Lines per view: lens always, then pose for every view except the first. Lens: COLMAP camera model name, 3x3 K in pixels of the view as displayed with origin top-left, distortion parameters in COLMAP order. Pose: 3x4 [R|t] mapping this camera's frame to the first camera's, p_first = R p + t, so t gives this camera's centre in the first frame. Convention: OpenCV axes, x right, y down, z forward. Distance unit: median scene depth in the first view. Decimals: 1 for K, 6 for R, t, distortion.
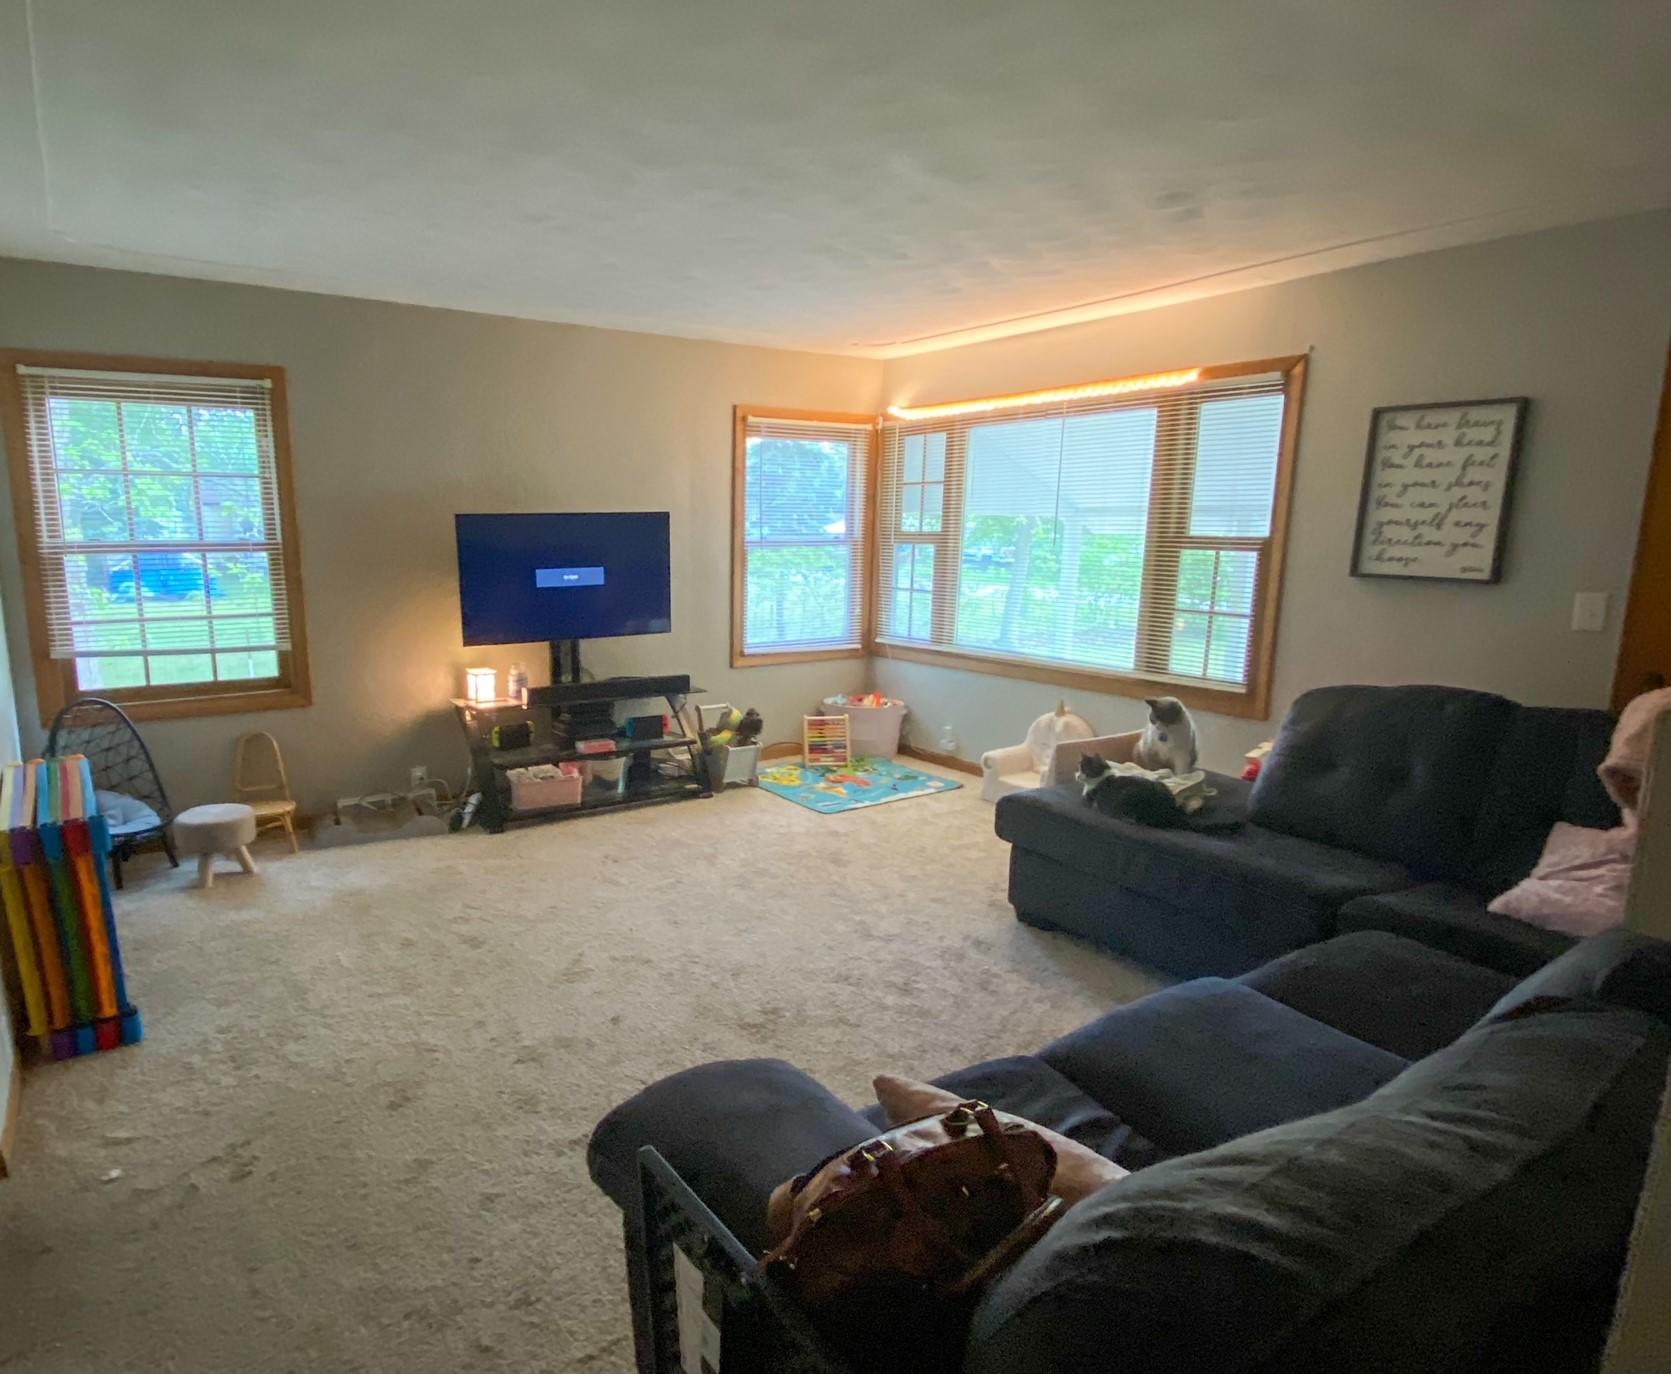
lens RADIAL K [[993.6, 0, 831.1], [0, 993.6, 741.1], [0, 0, 1]] dist [0.068842, -0.075881]
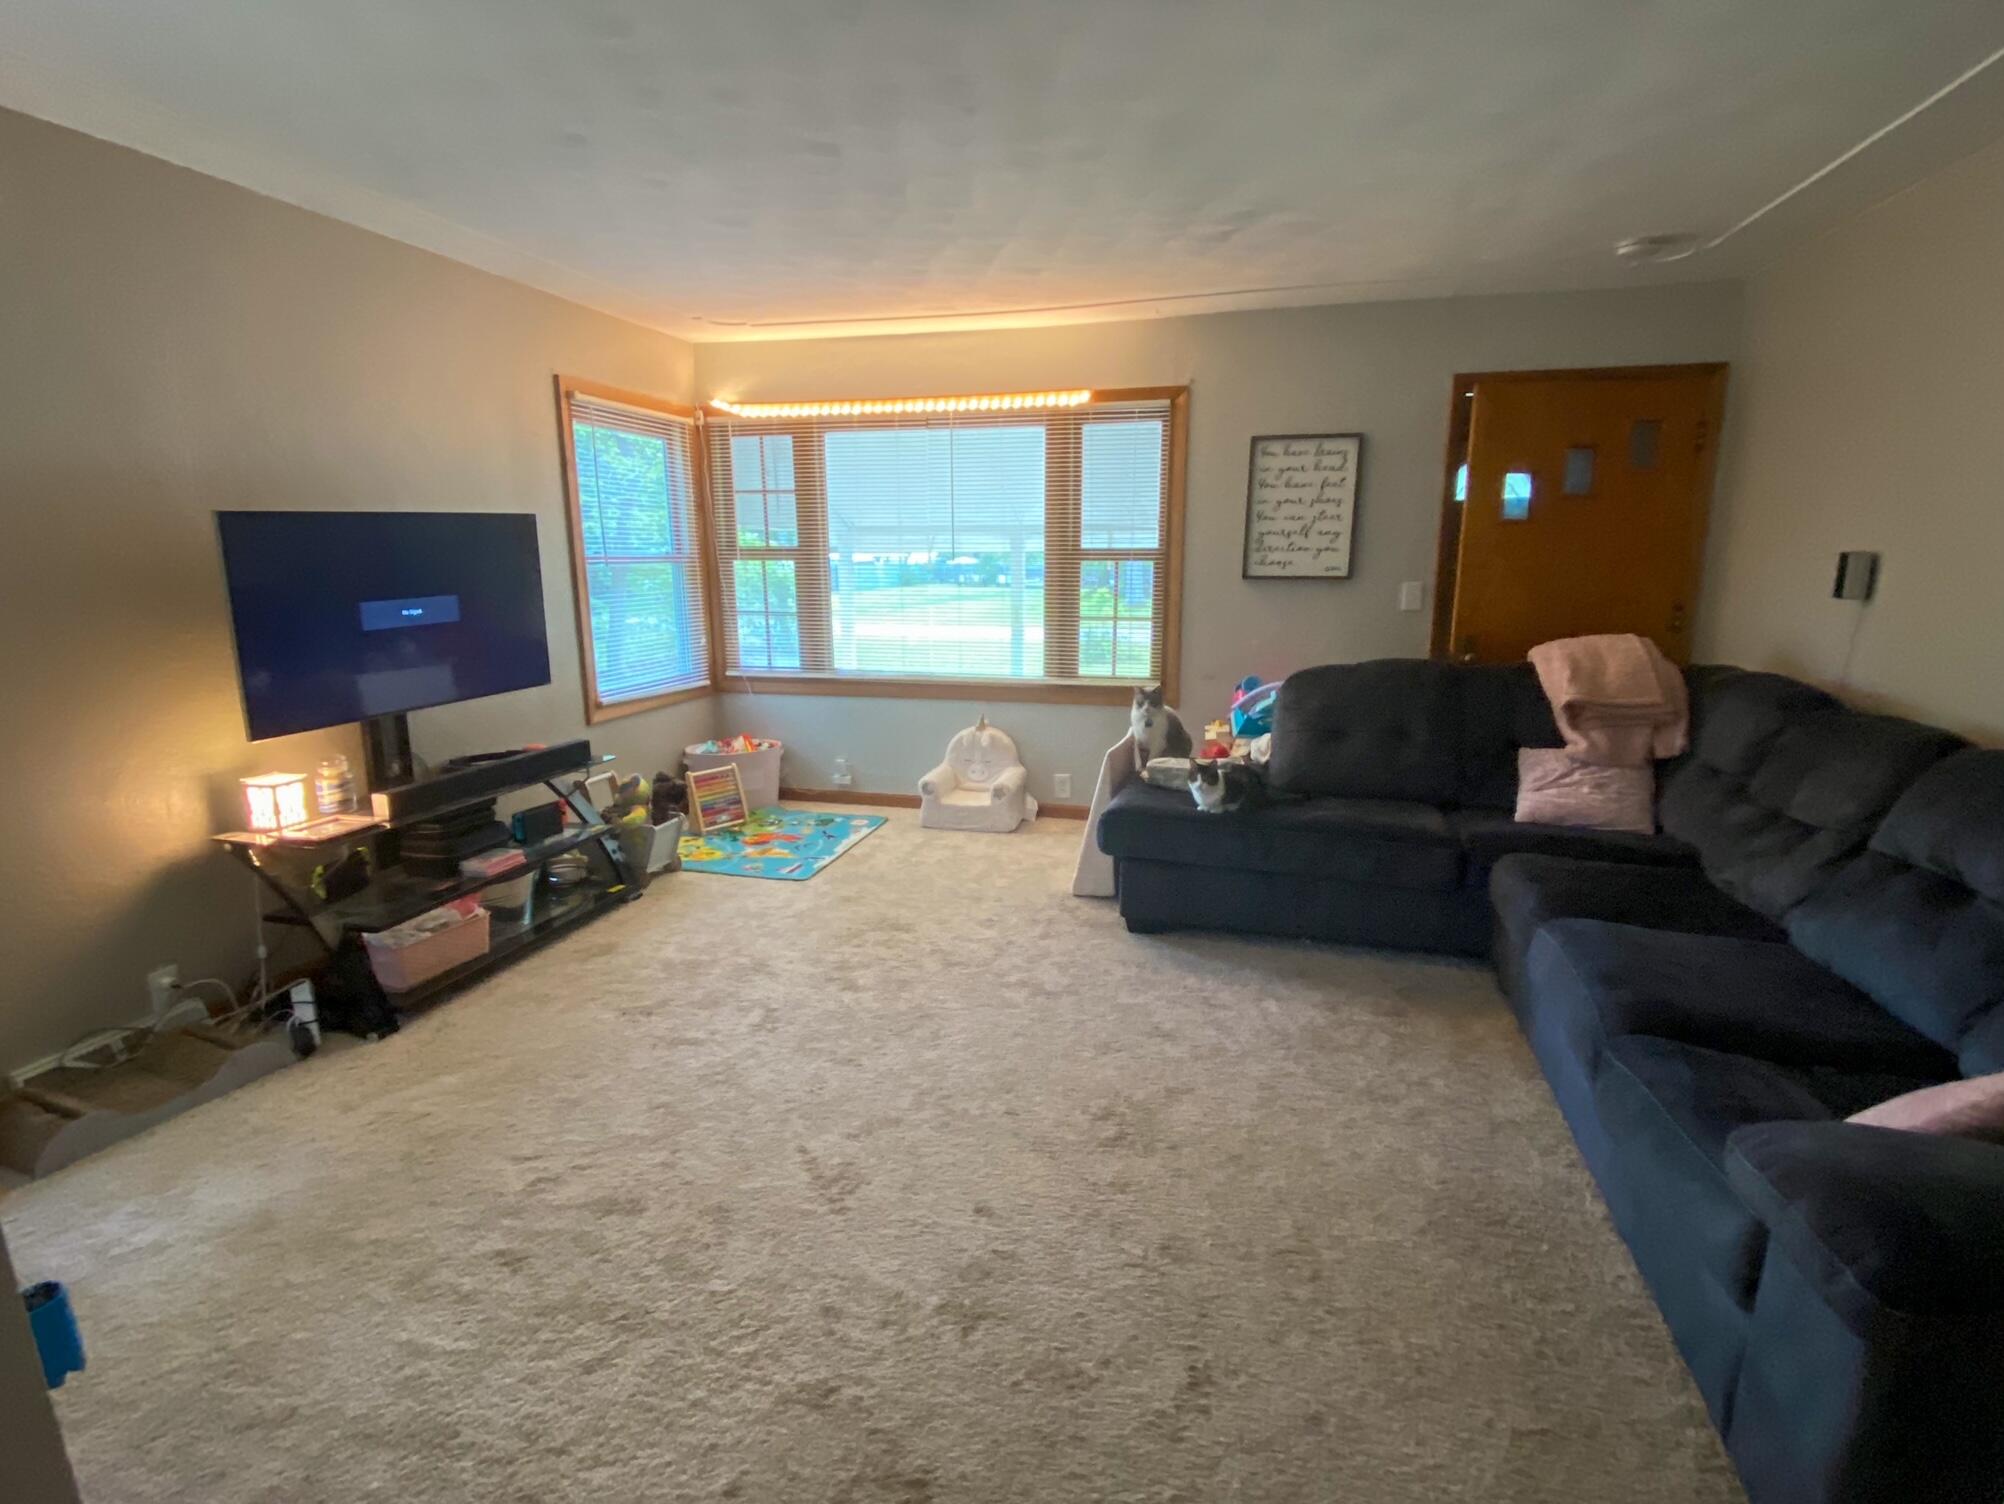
lens RADIAL K [[935.0, 0, 1002.0], [0, 935.0, 752.0], [0, 0, 1]] dist [0.104836, -0.082020]
pose [[0.755742, -0.145450, 0.638513, -0.384385], [0.148768, 0.987662, 0.048902, -0.049625], [-0.637748, 0.058033, 0.768056, 0.287753]]
